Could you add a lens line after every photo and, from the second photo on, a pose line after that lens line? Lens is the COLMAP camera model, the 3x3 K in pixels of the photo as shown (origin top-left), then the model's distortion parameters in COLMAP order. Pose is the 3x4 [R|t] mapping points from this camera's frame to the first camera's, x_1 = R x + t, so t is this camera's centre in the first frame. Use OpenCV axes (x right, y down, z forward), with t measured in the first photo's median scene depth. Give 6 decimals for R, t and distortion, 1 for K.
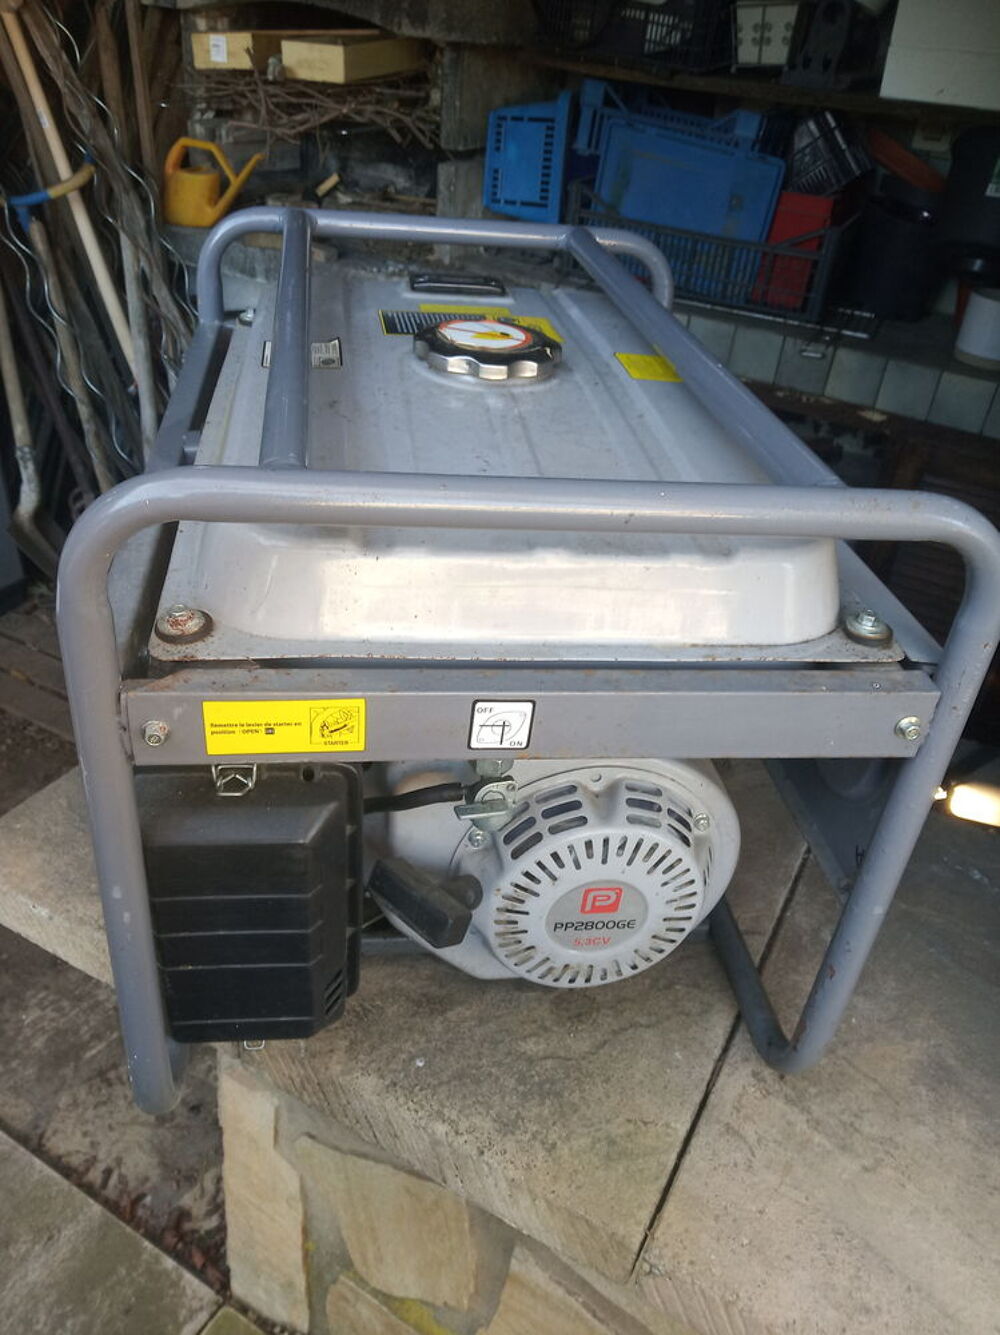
lens RADIAL K [[1017.3, 0, 498.6], [0, 1017.3, 683.0], [0, 0, 1]] dist [-0.002819, 0.001923]
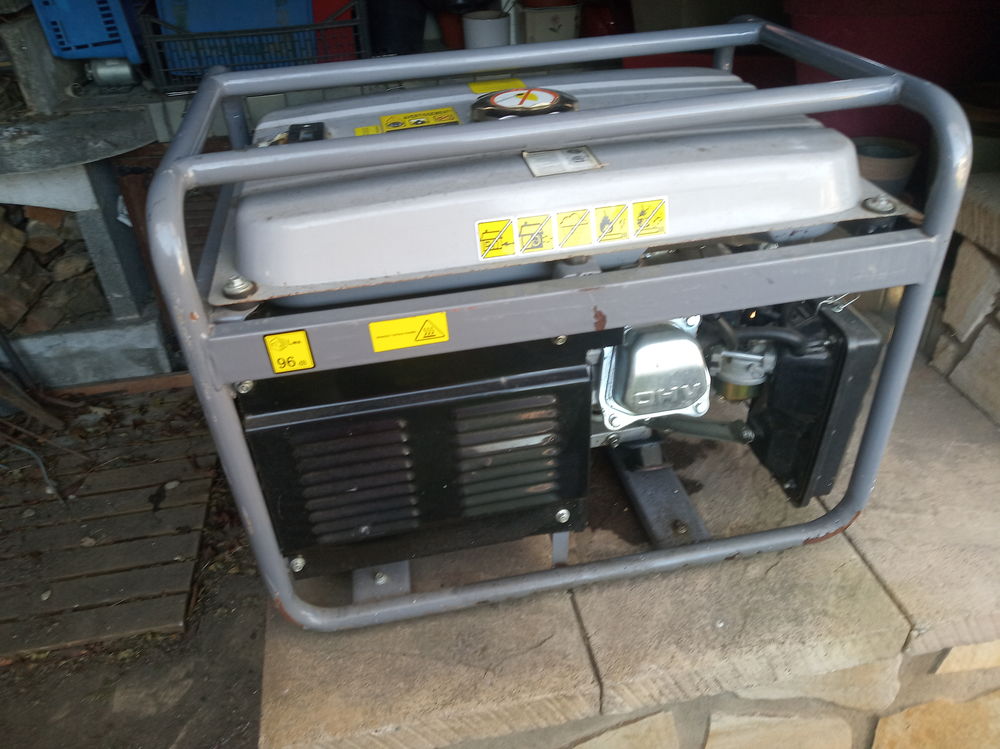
lens RADIAL K [[750.6, 0, 500.5], [0, 750.6, 398.7], [0, 0, 1]] dist [-0.010520, 0.018547]
pose [[0.771821, -0.468208, 0.430202, -0.188131], [0.441017, 0.881588, 0.168247, -0.063219], [-0.458035, 0.059869, 0.886916, 0.065389]]
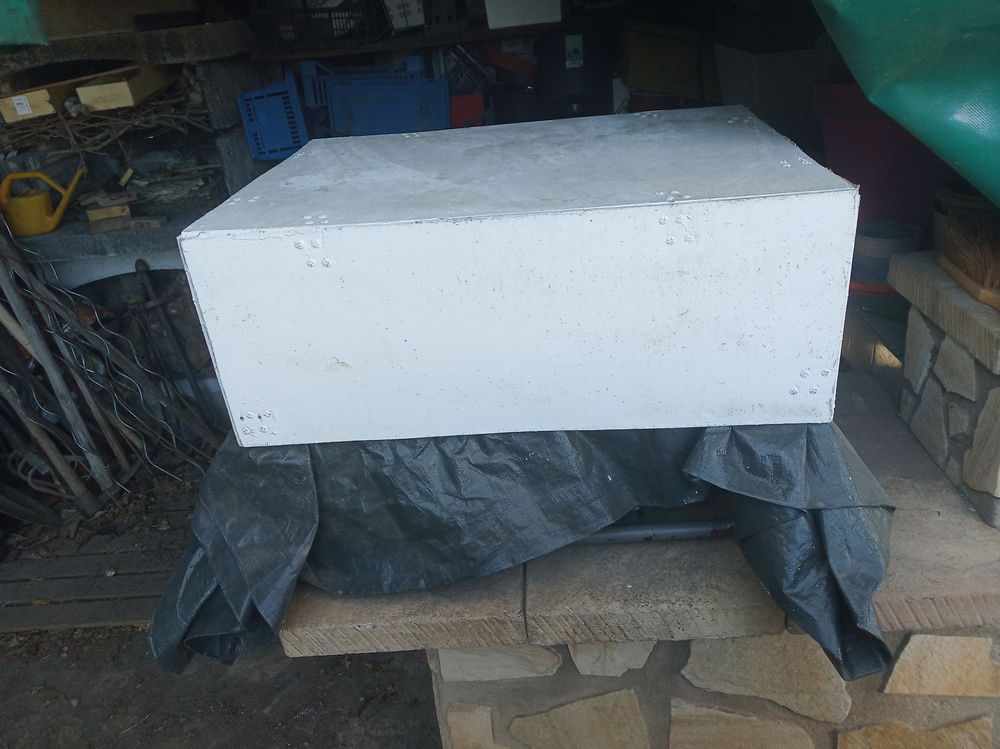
lens RADIAL K [[750.6, 0, 500.5], [0, 750.6, 398.7], [0, 0, 1]] dist [-0.010520, 0.018547]
pose [[0.878613, -0.371624, 0.299892, -0.169483], [0.394849, 0.918559, -0.018544, 0.002756], [-0.268577, 0.134705, 0.953793, -0.071662]]
